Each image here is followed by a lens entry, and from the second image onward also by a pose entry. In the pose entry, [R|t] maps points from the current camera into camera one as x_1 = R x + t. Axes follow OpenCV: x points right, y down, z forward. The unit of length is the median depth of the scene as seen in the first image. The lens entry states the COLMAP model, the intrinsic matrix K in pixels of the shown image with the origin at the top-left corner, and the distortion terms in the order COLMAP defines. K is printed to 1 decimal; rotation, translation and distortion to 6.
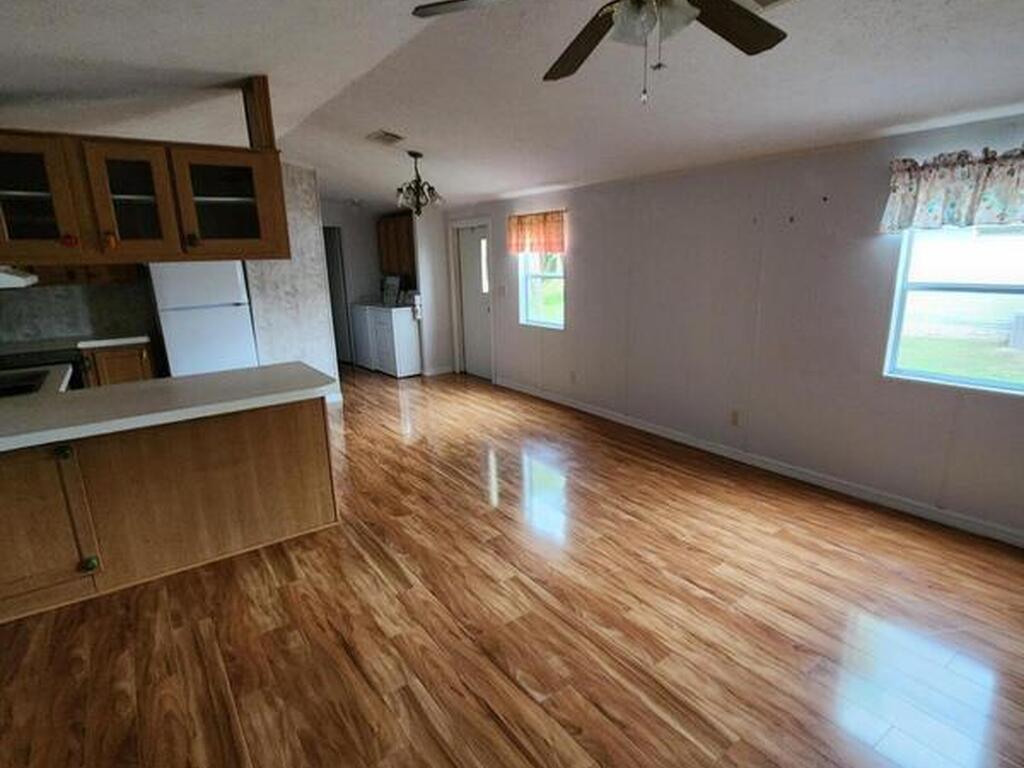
lens RADIAL K [[547.7, 0, 514.0], [0, 547.7, 387.8], [0, 0, 1]] dist [0.003285, -0.000217]
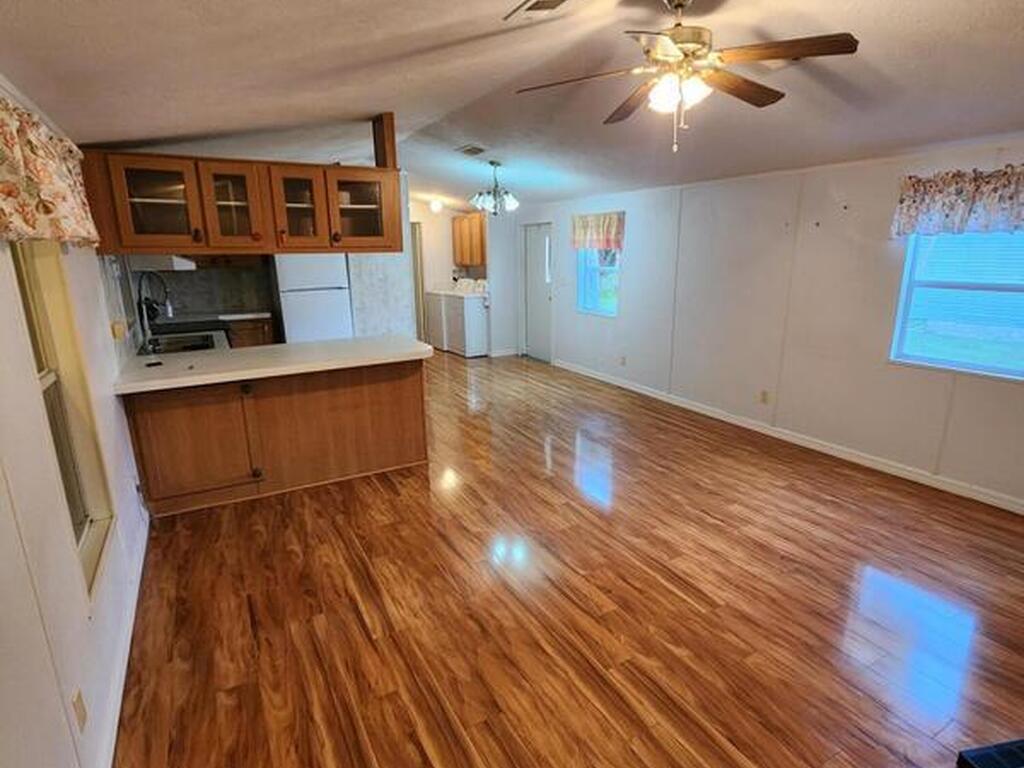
lens RADIAL K [[547.7, 0, 514.0], [0, 547.7, 387.8], [0, 0, 1]] dist [0.003285, -0.000217]
pose [[0.994239, 0.040699, -0.099159, -0.005039], [-0.039348, 0.999105, 0.015547, 0.060145], [0.099702, -0.011555, 0.994950, -0.288696]]
